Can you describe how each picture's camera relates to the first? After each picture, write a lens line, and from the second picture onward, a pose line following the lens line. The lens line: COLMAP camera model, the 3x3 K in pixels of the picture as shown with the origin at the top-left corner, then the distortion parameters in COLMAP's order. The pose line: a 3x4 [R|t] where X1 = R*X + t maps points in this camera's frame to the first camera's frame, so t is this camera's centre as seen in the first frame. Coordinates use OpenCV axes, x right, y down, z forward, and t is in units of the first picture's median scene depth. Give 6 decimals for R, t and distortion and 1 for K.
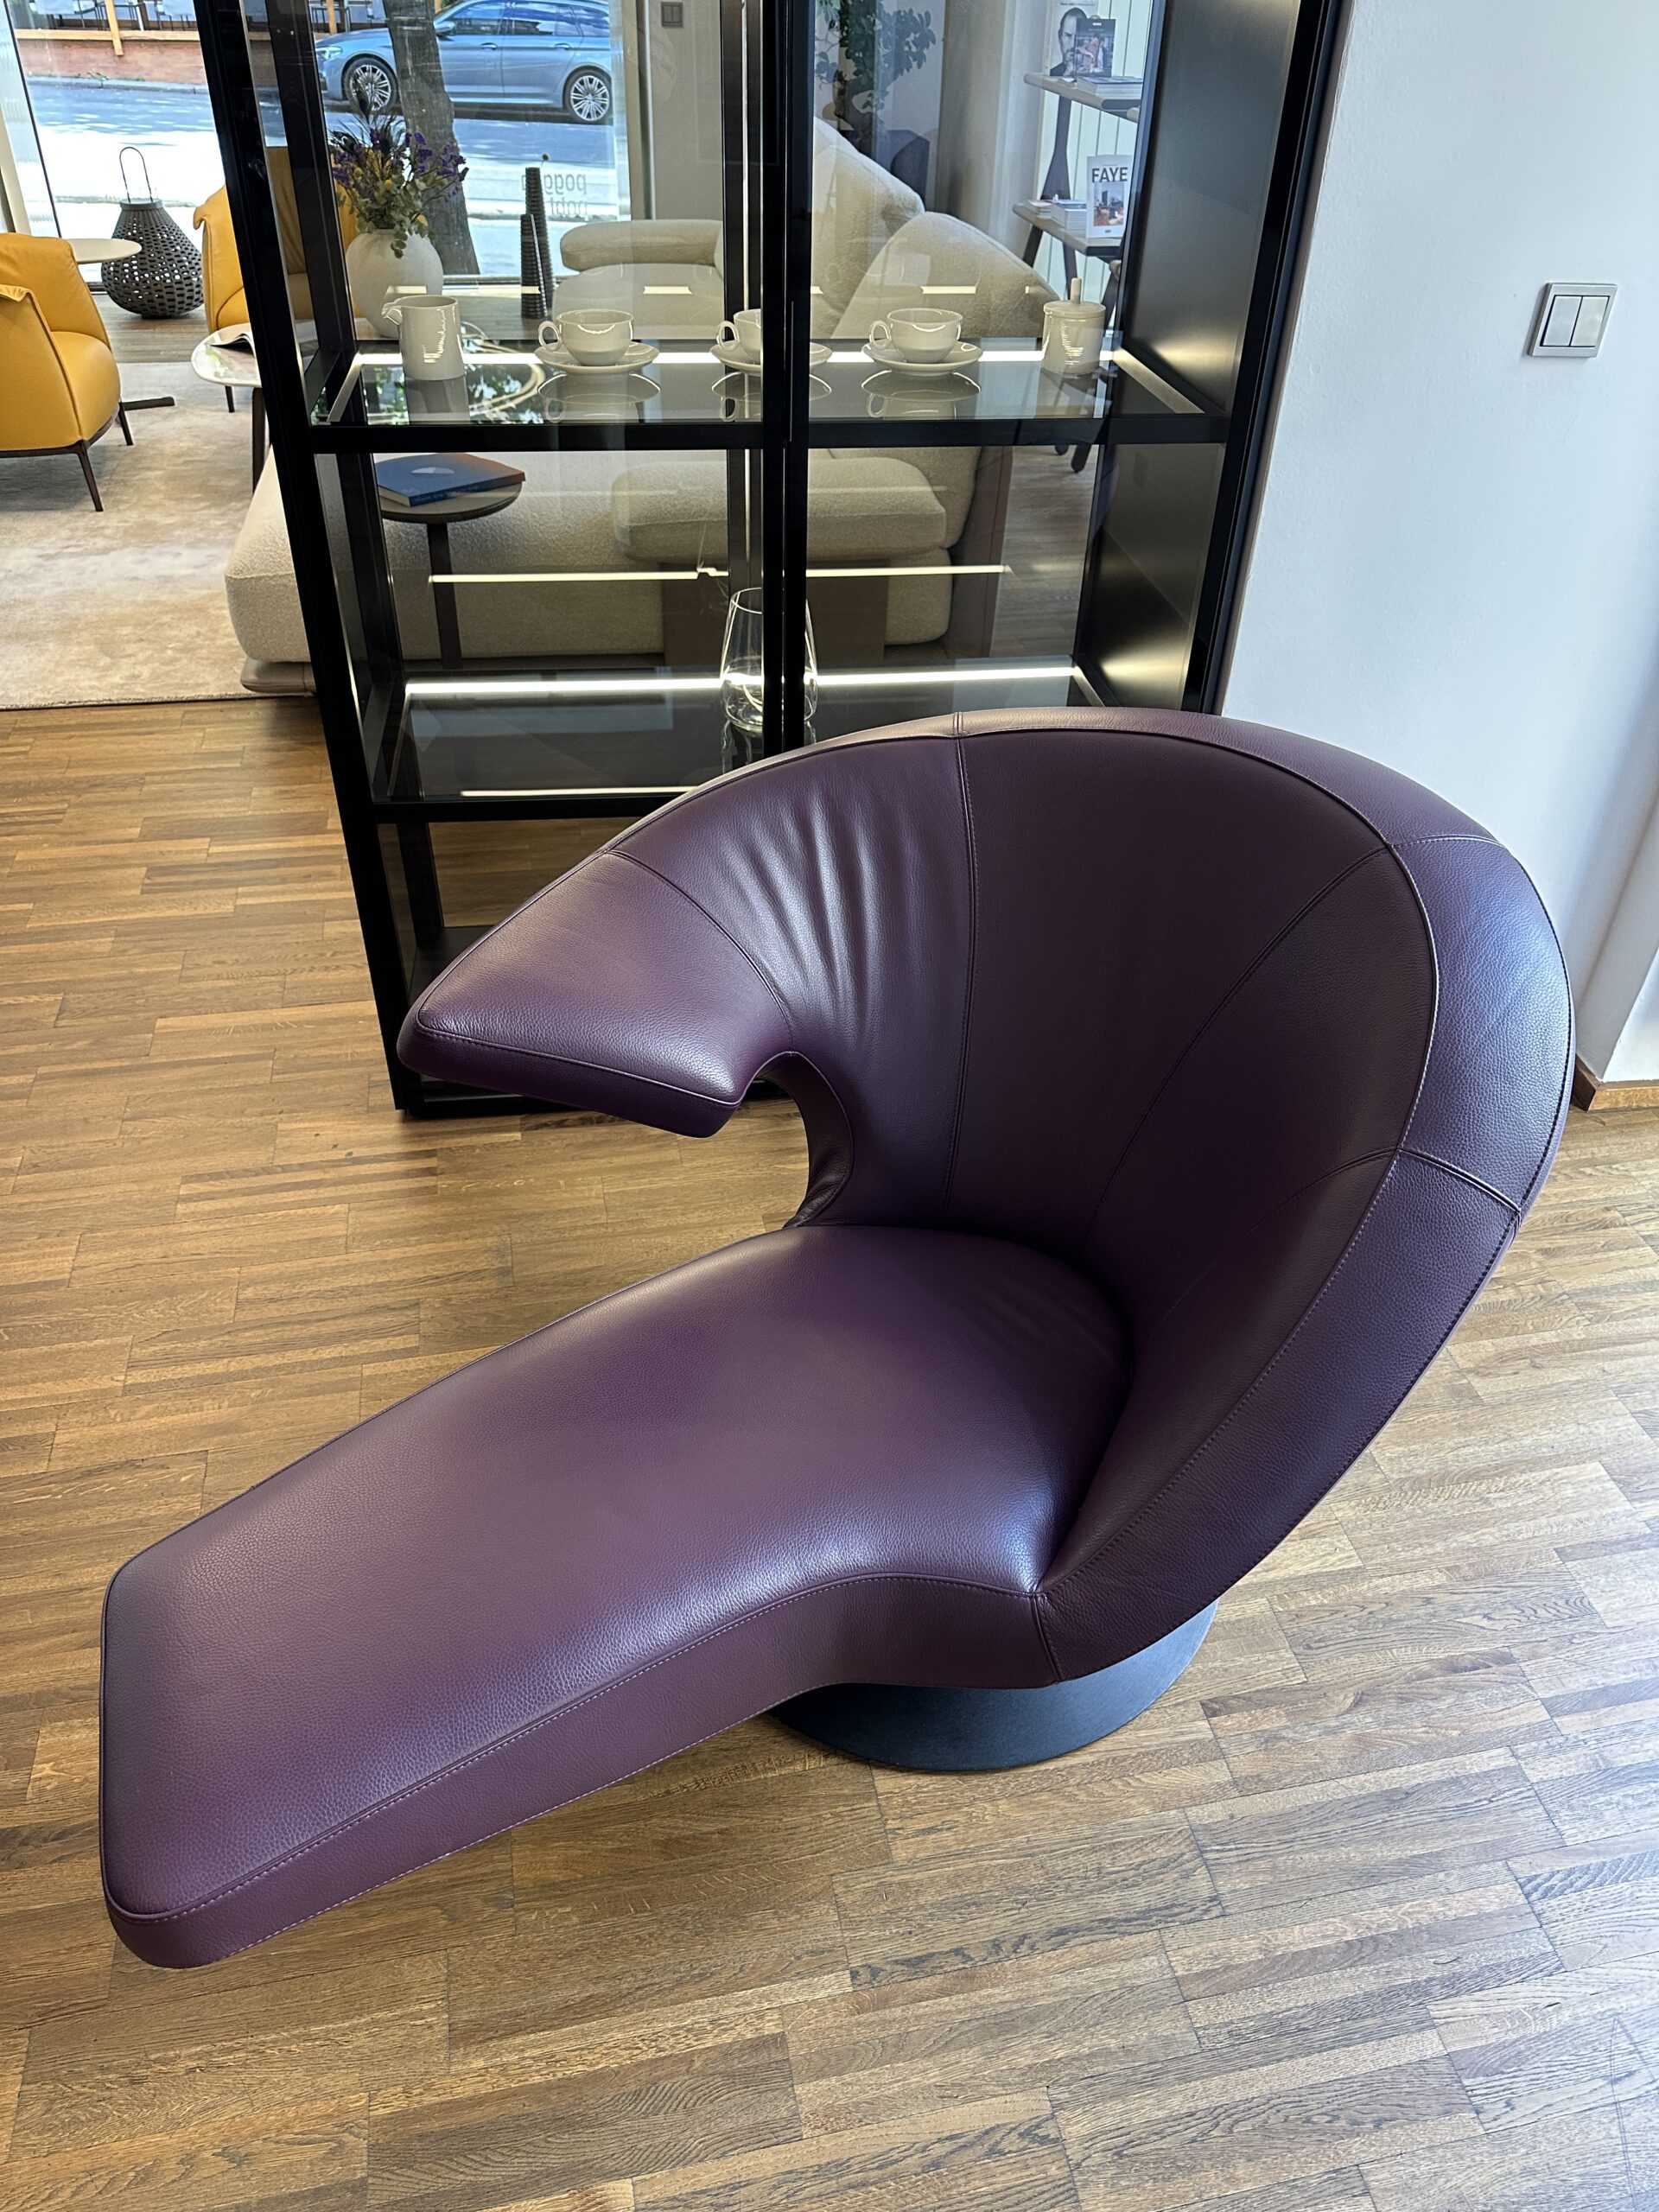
lens RADIAL K [[1557.3, 0, 829.7], [0, 1557.3, 1101.0], [0, 0, 1]] dist [0.015684, -0.022117]
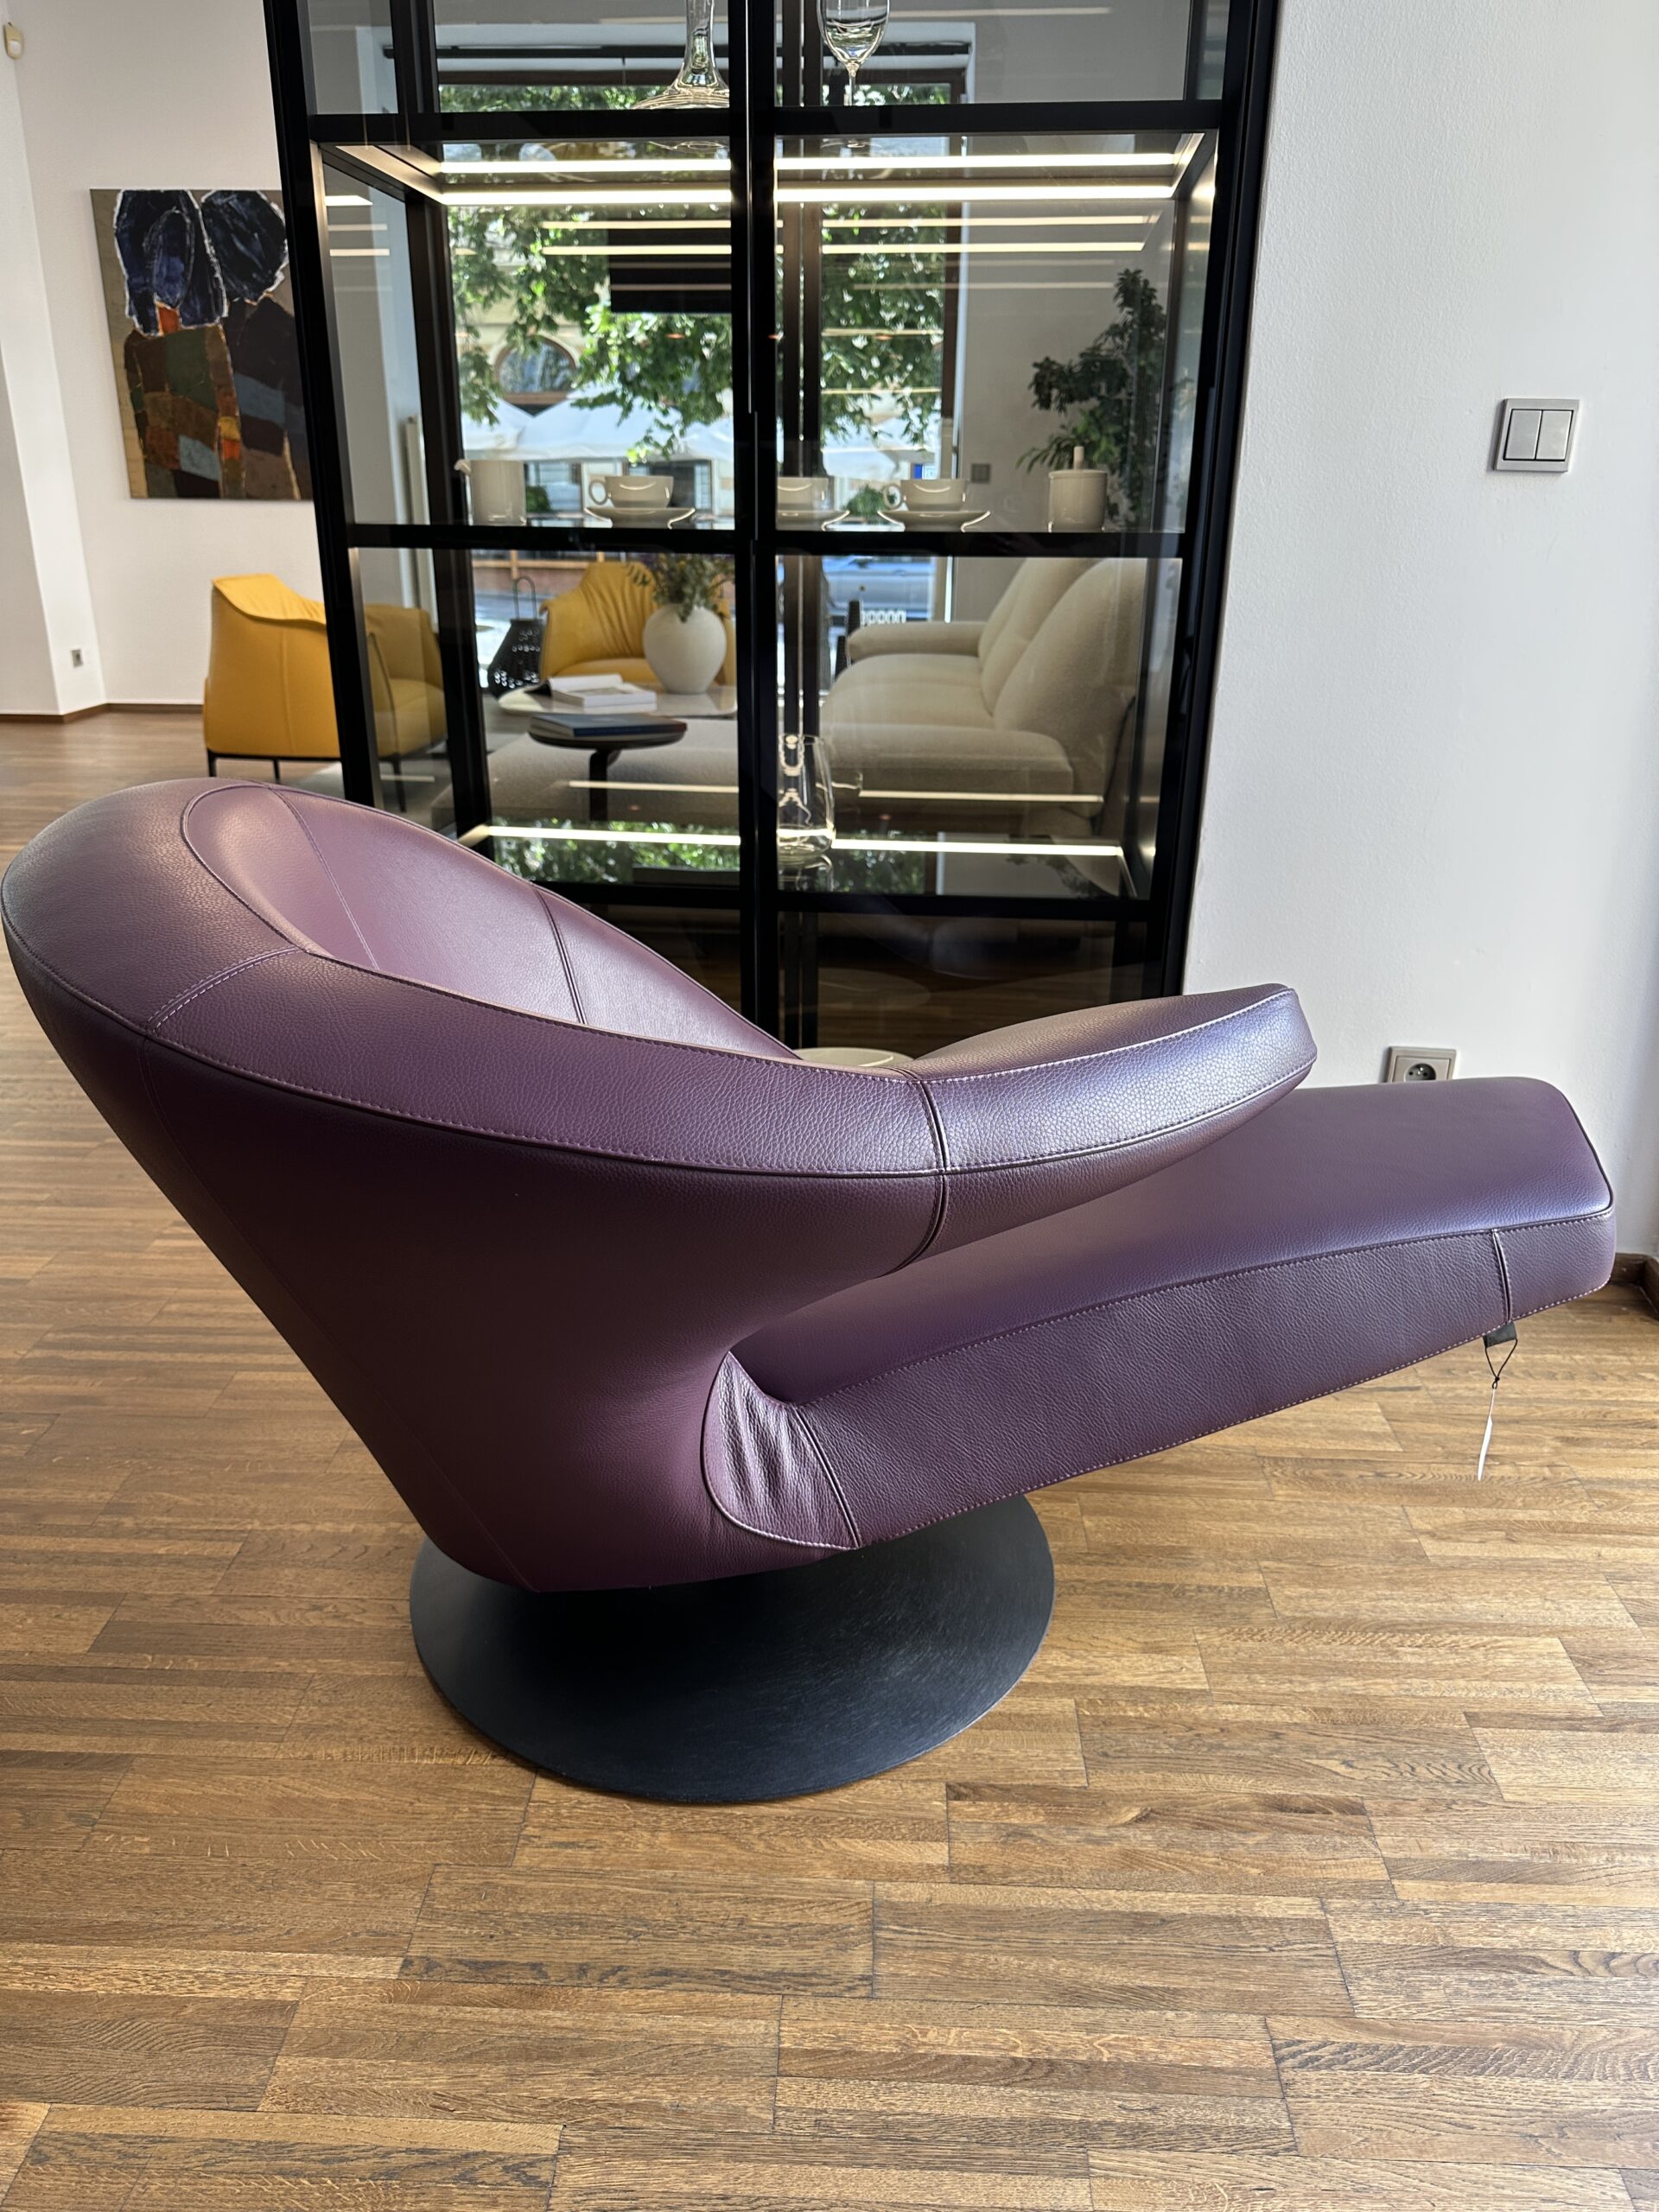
lens RADIAL K [[1557.3, 0, 834.4], [0, 1557.3, 1114.1], [0, 0, 1]] dist [0.015684, -0.022117]
pose [[0.972594, 0.069922, -0.221747, 0.335801], [-0.127036, 0.958580, -0.254923, 0.261111], [0.194738, 0.276107, 0.941192, 0.108738]]
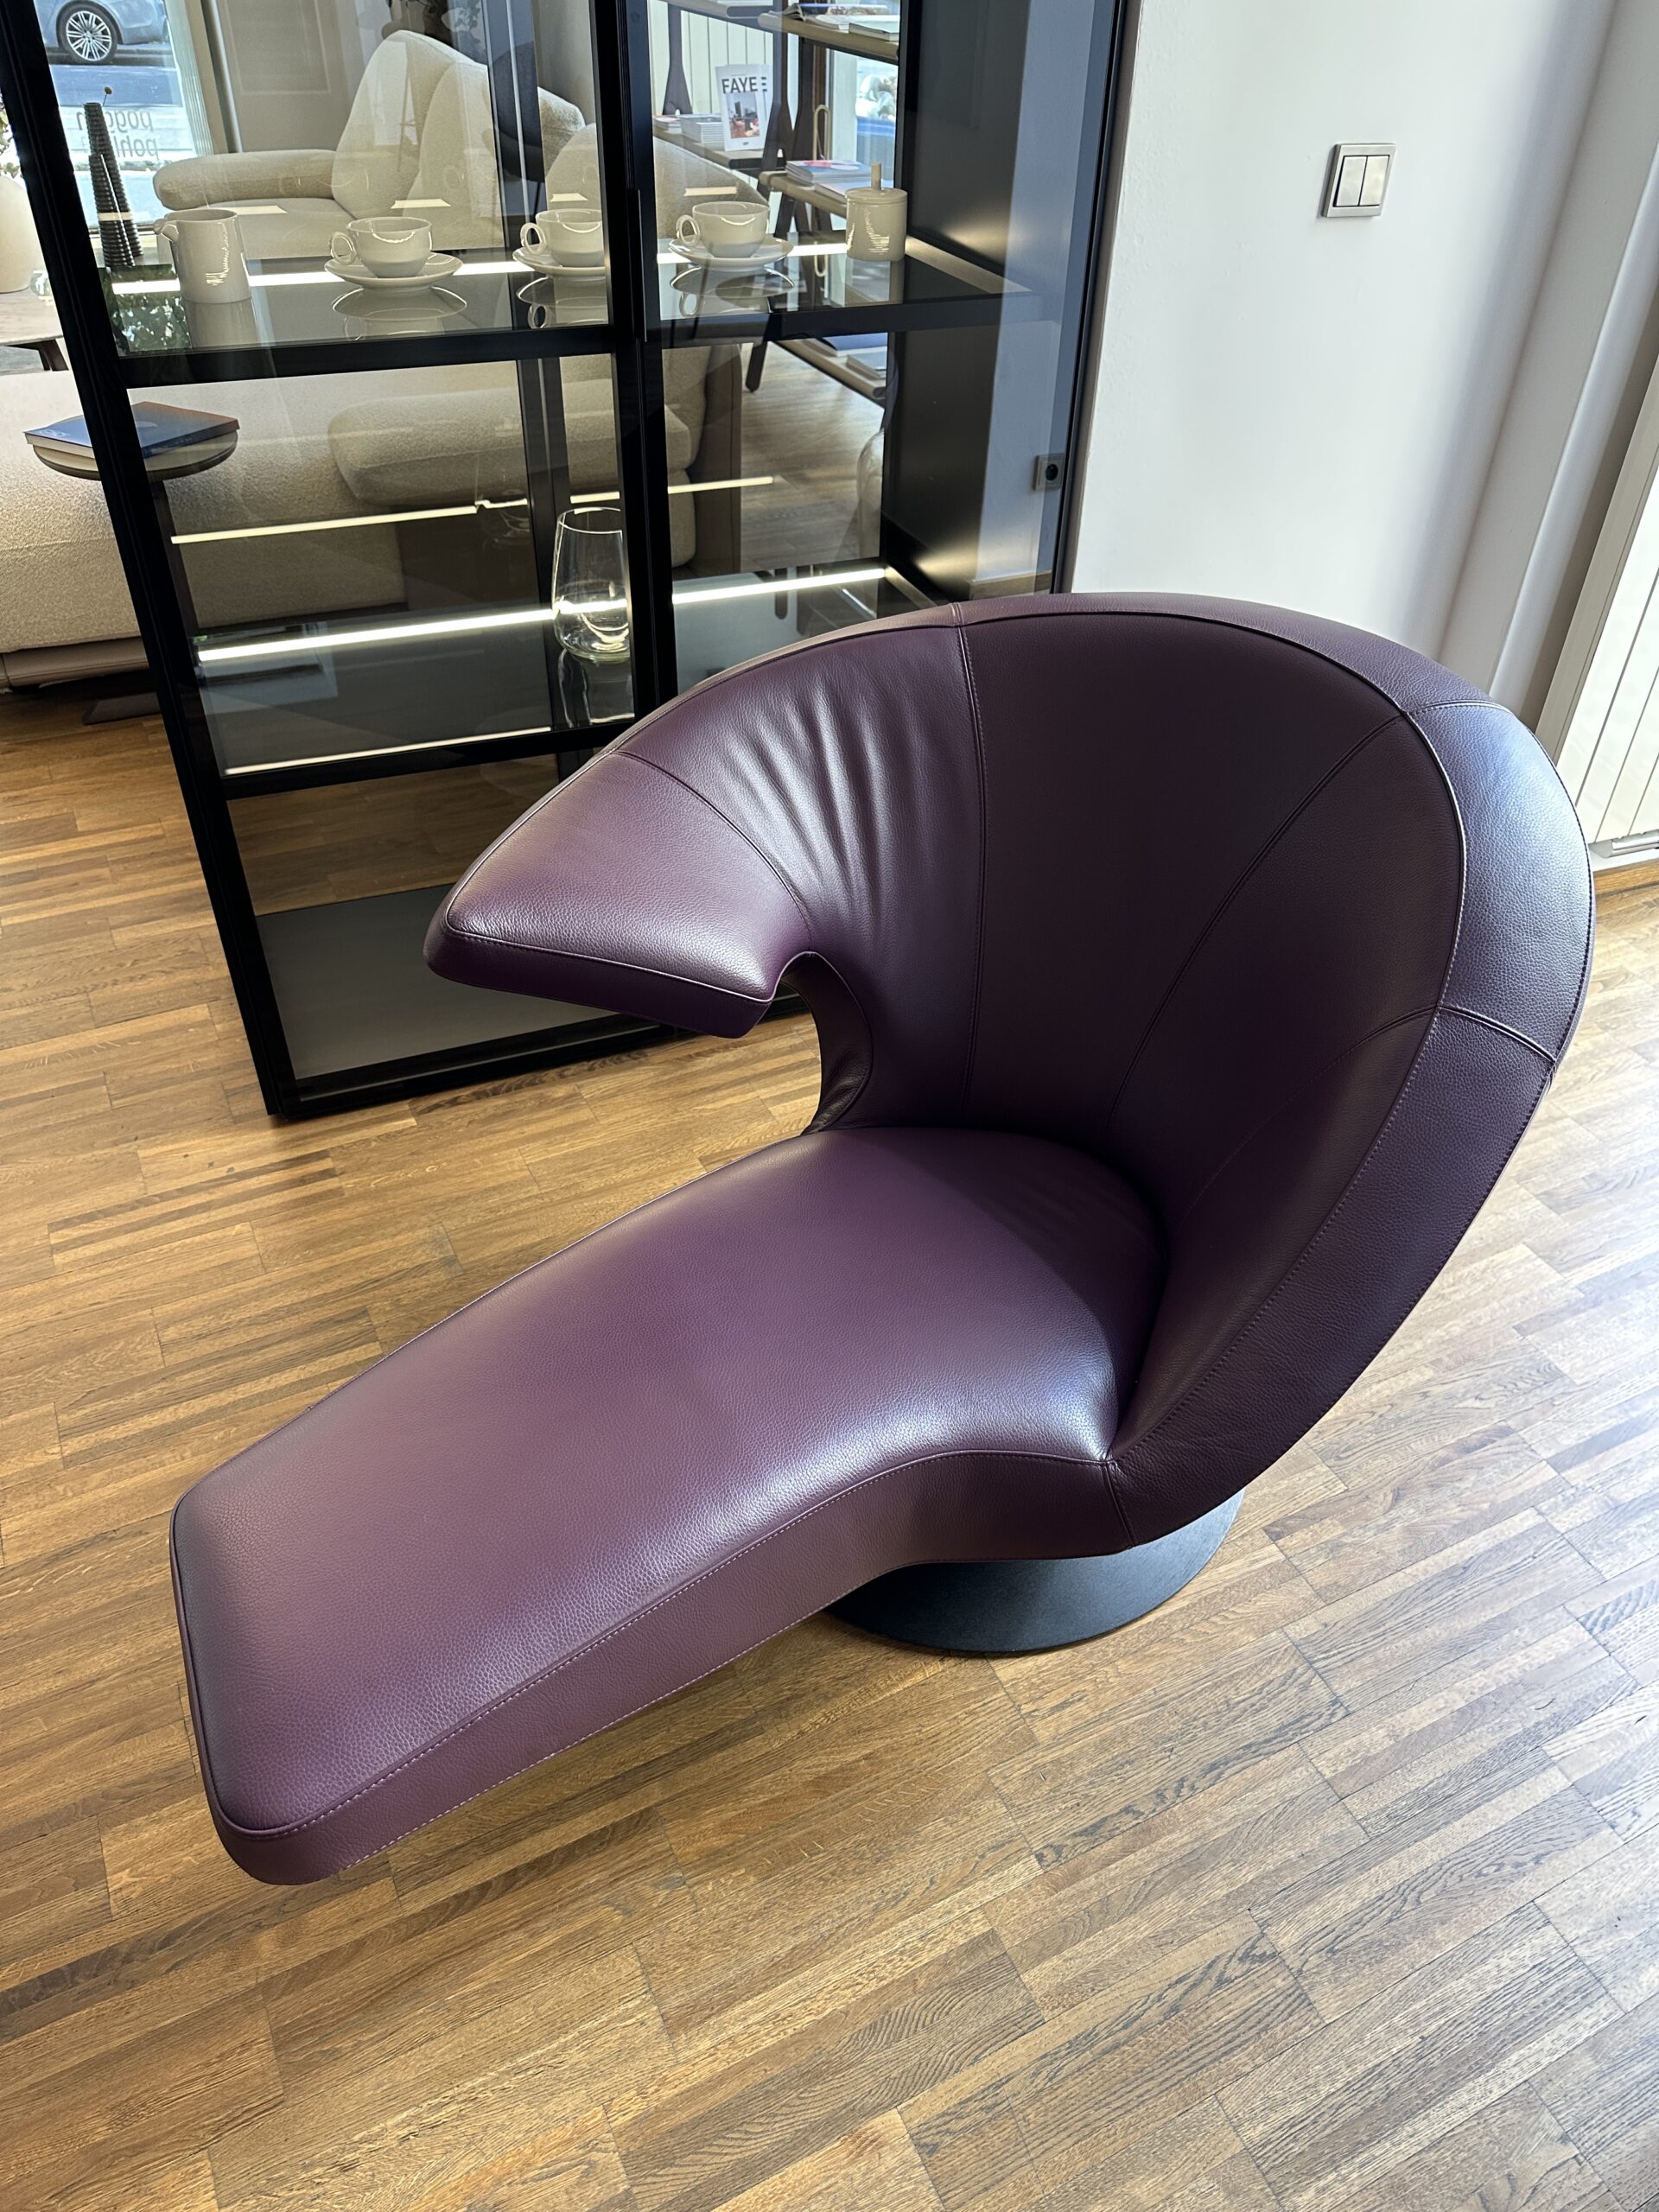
lens RADIAL K [[1557.3, 0, 845.6], [0, 1557.3, 1101.5], [0, 0, 1]] dist [0.015684, -0.022117]
pose [[0.965629, -0.161362, 0.203773, -0.197884], [0.154696, 0.986779, 0.048338, 0.008381], [-0.208879, -0.015154, 0.977824, 0.040676]]
